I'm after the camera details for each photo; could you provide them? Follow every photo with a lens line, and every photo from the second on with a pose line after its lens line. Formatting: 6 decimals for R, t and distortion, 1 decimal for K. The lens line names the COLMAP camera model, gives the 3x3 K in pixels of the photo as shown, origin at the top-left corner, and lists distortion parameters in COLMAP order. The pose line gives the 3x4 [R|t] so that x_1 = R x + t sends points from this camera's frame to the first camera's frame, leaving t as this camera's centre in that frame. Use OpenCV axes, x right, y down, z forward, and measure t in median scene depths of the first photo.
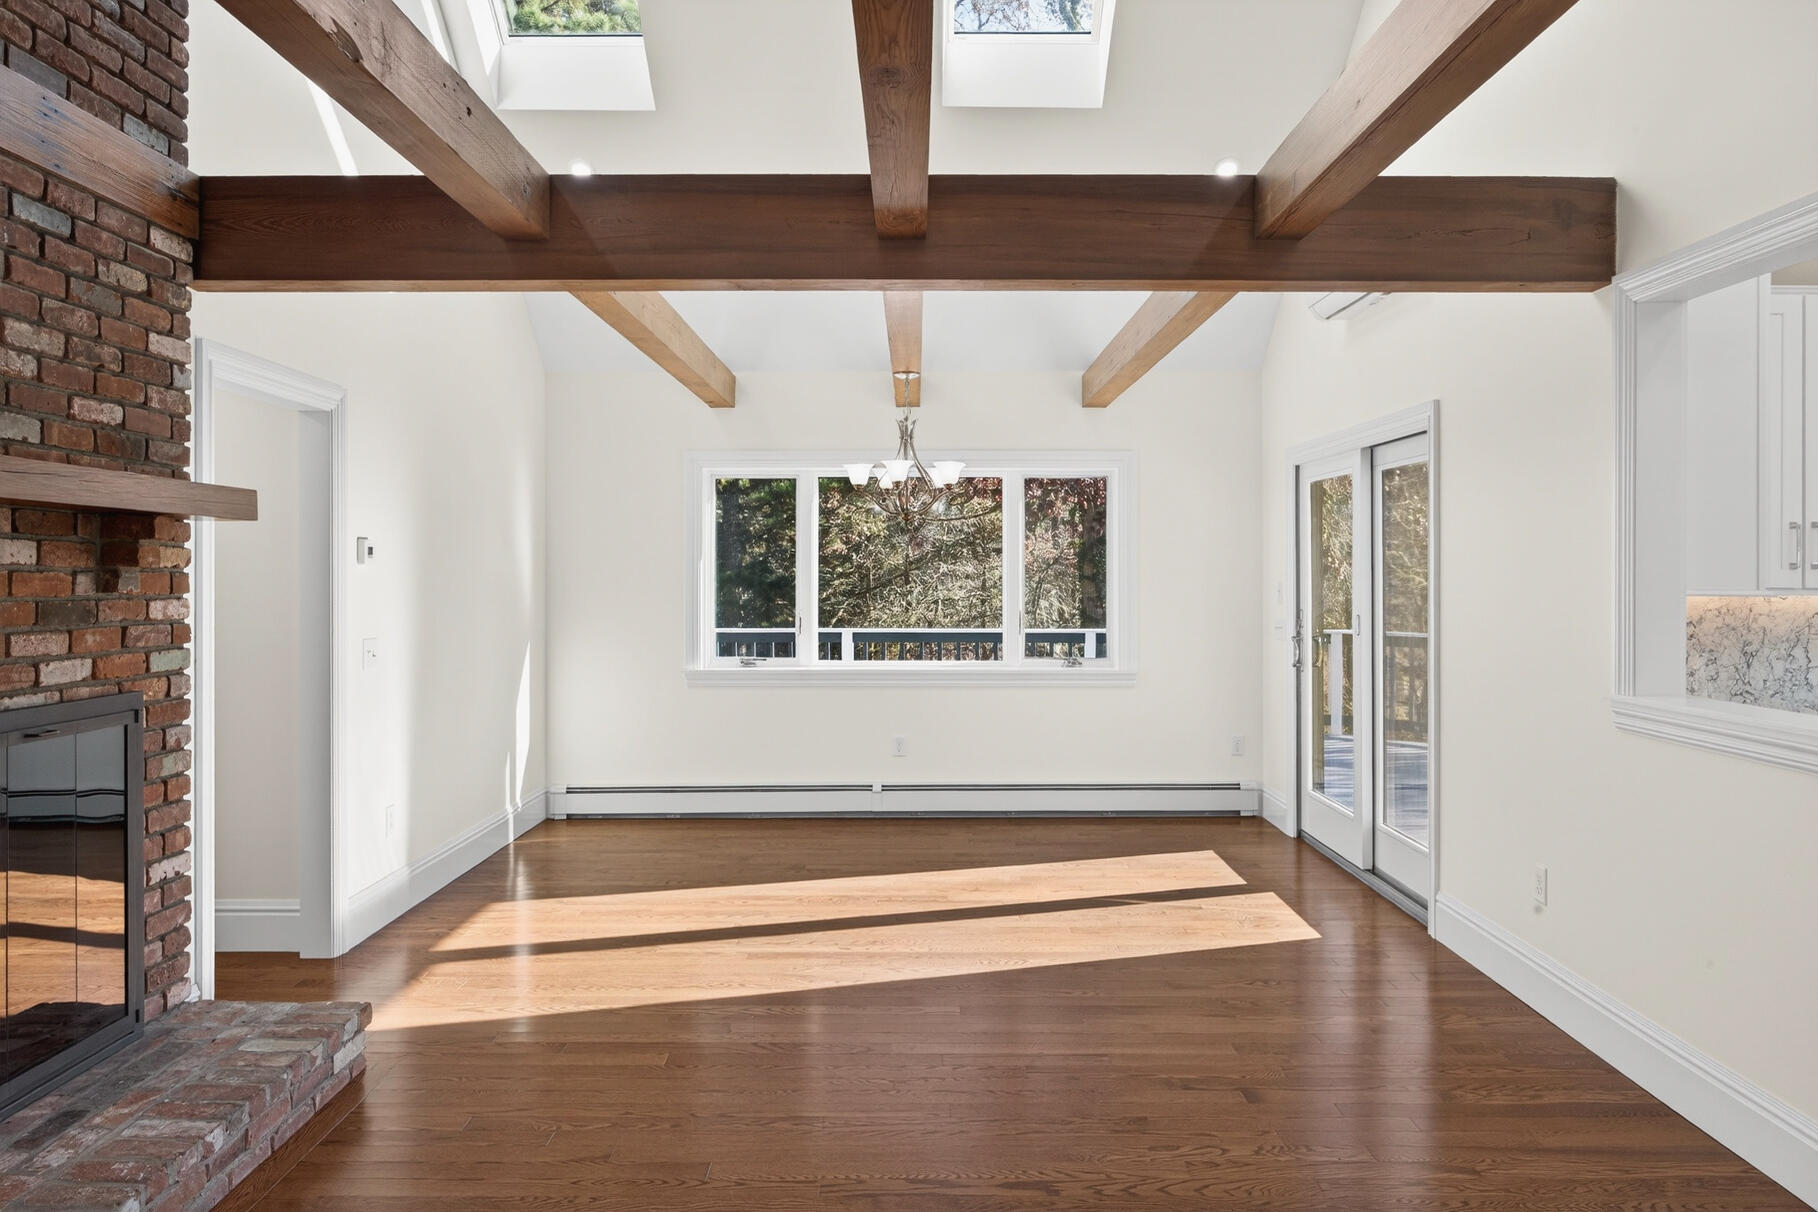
lens RADIAL K [[1259.0, 0, 903.3], [0, 1259.0, 587.6], [0, 0, 1]] dist [-0.009816, 0.008026]
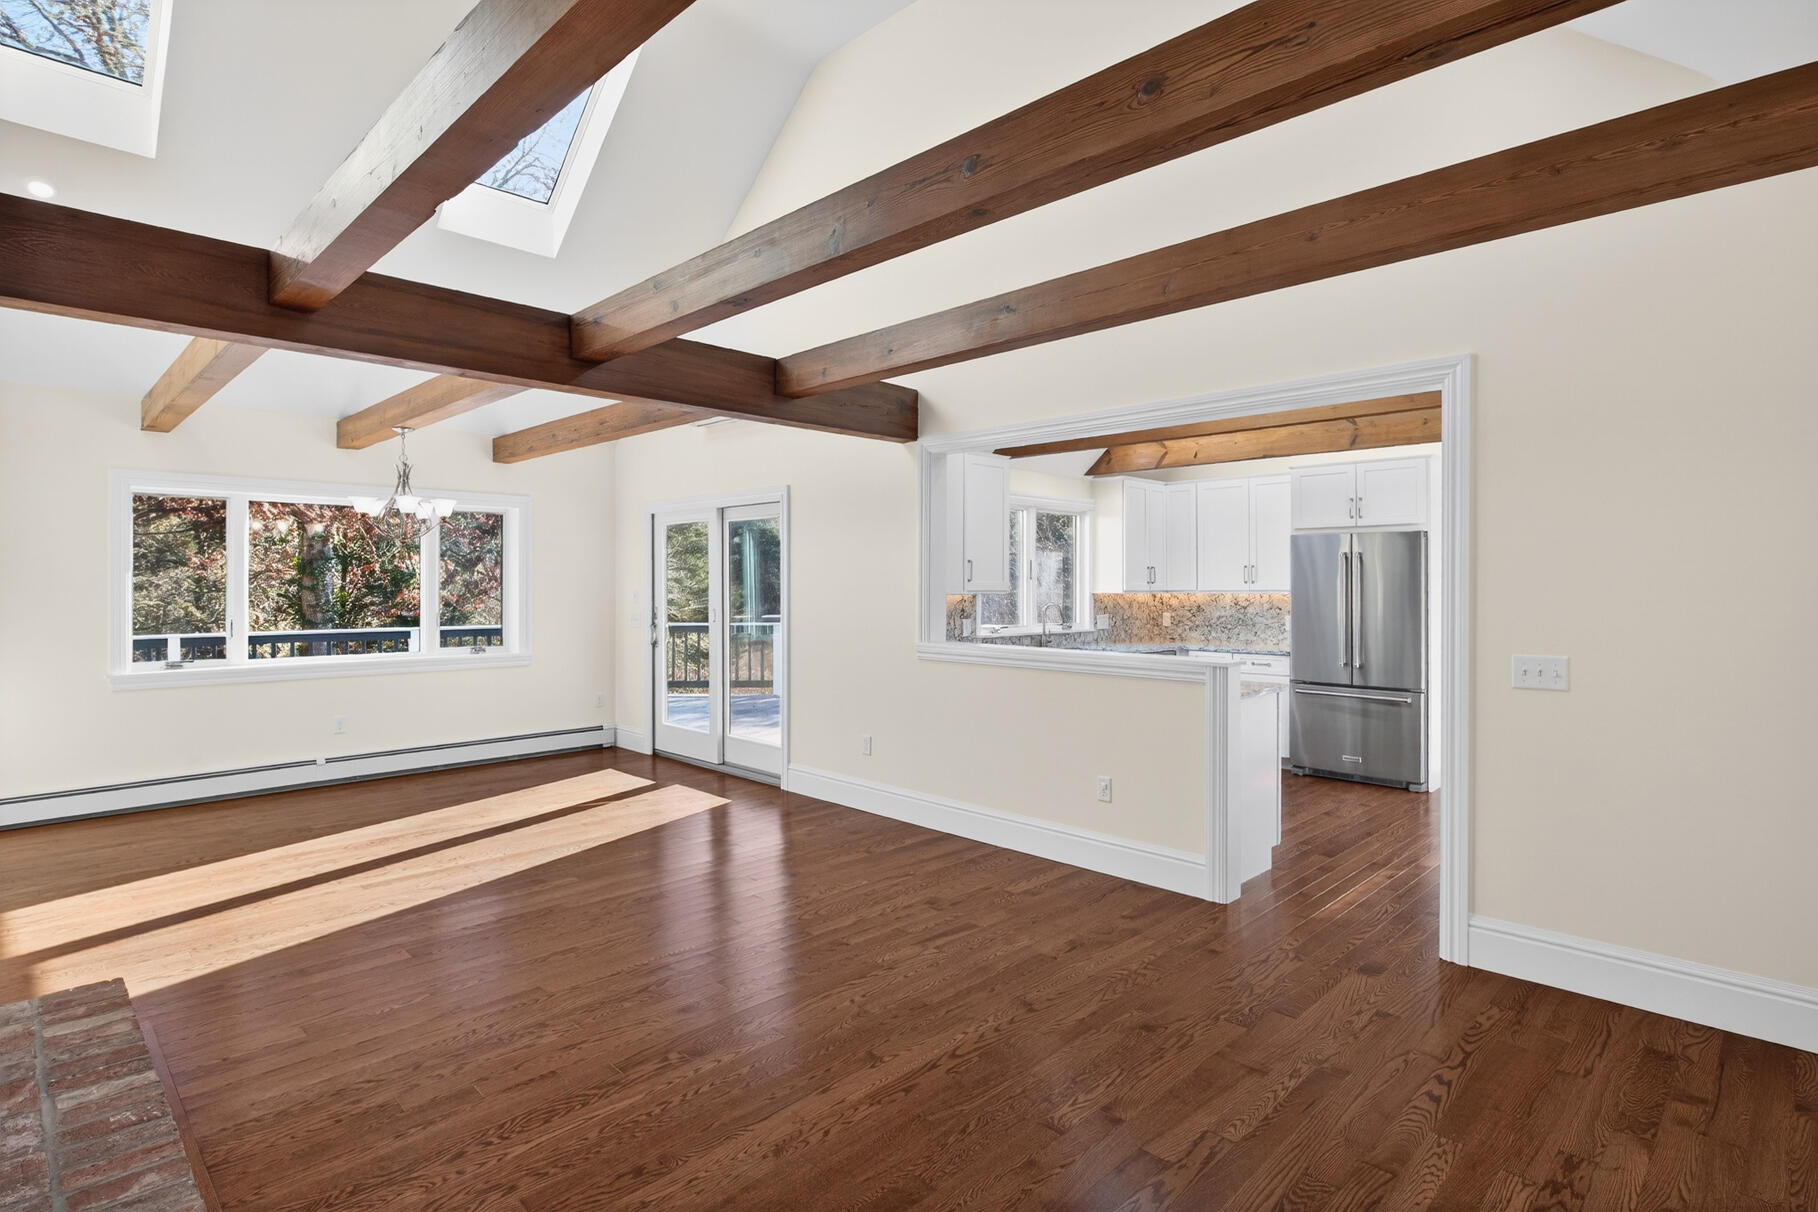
lens RADIAL K [[926.8, 0, 909.4], [0, 926.8, 608.8], [0, 0, 1]] dist [-0.004650, 0.000235]
pose [[0.702037, -0.019052, 0.711886, -0.395451], [0.007836, 0.999788, 0.019030, -0.000165], [-0.712098, -0.007781, 0.702037, -0.039255]]
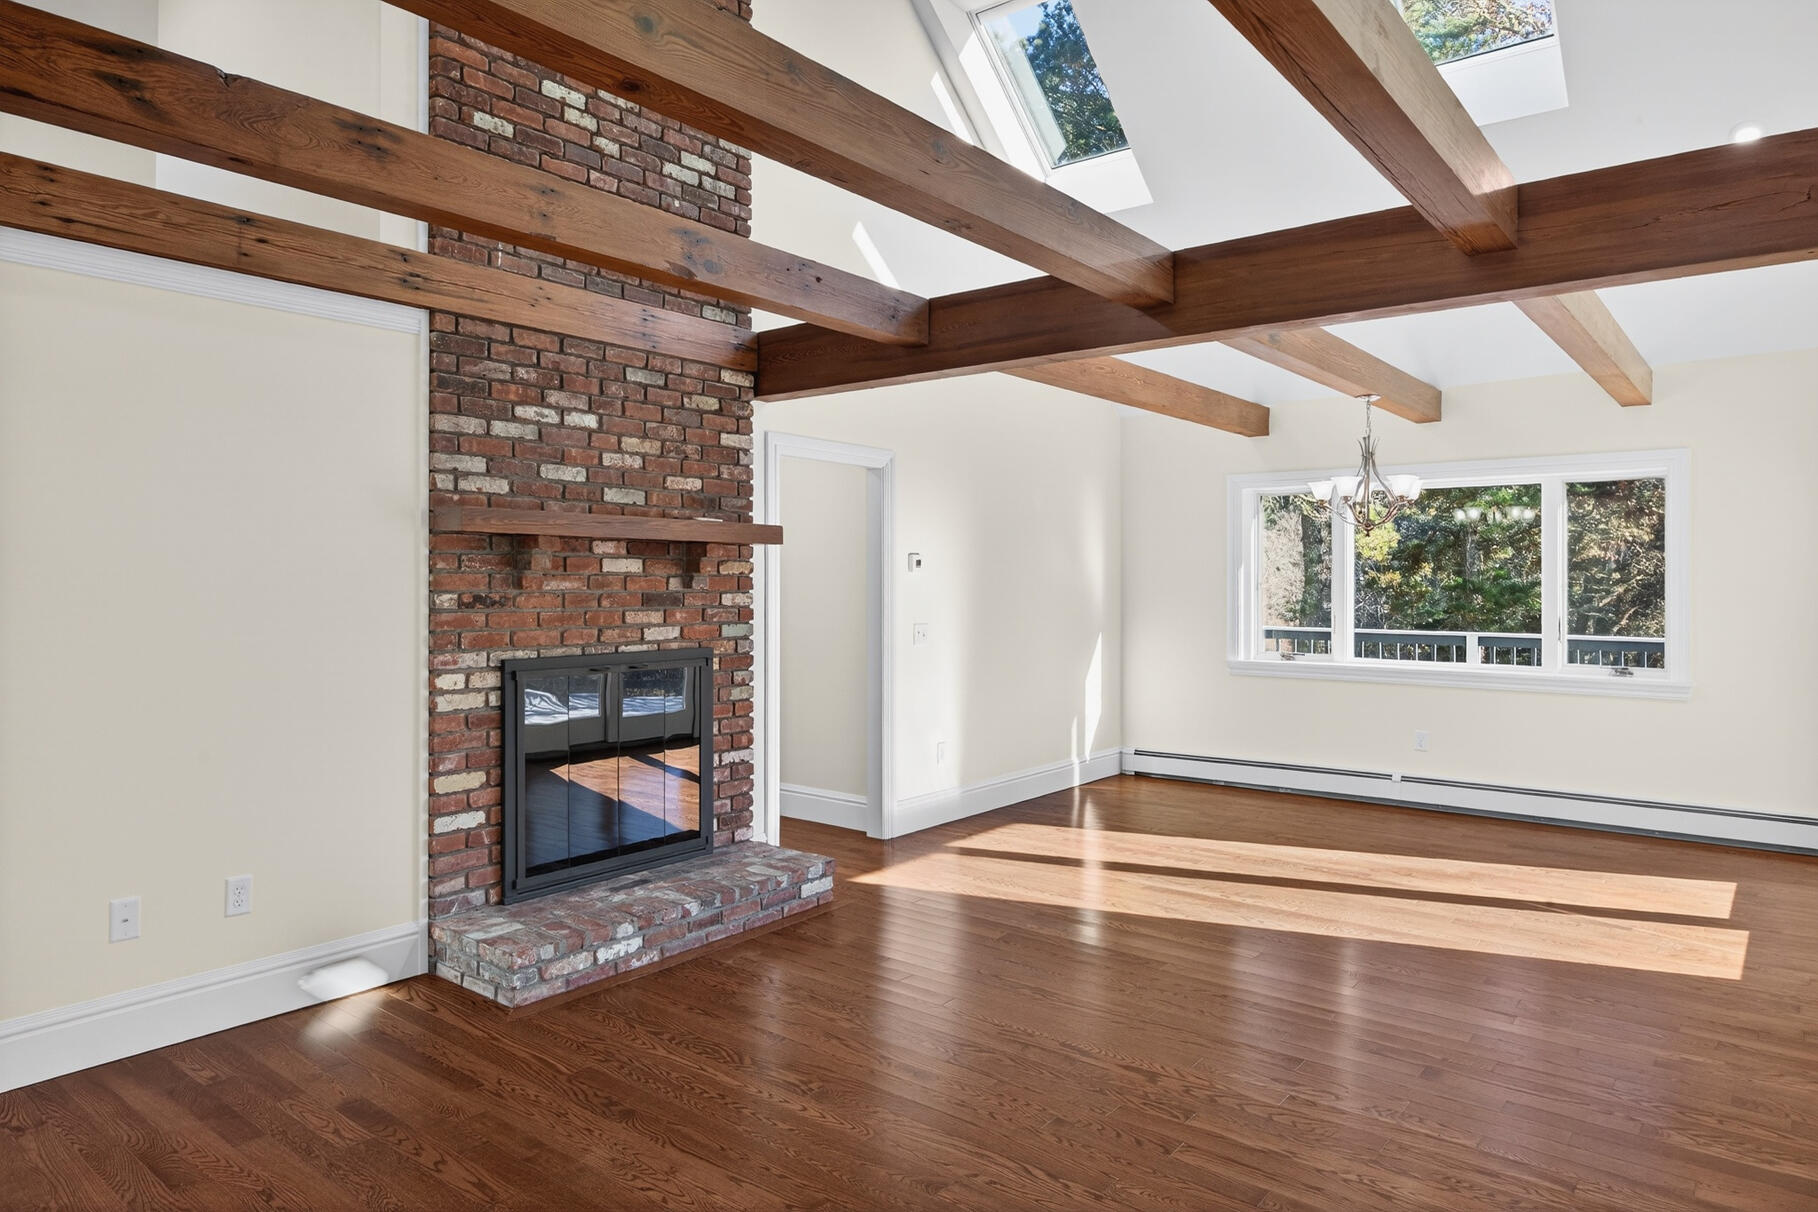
lens RADIAL K [[1104.8, 0, 911.7], [0, 1104.8, 592.8], [0, 0, 1]] dist [-0.002915, -0.003330]
pose [[0.785304, 0.009282, -0.619041, 0.369317], [-0.008682, 0.999954, 0.003979, 0.000685], [0.619050, 0.002250, 0.785348, 0.002256]]
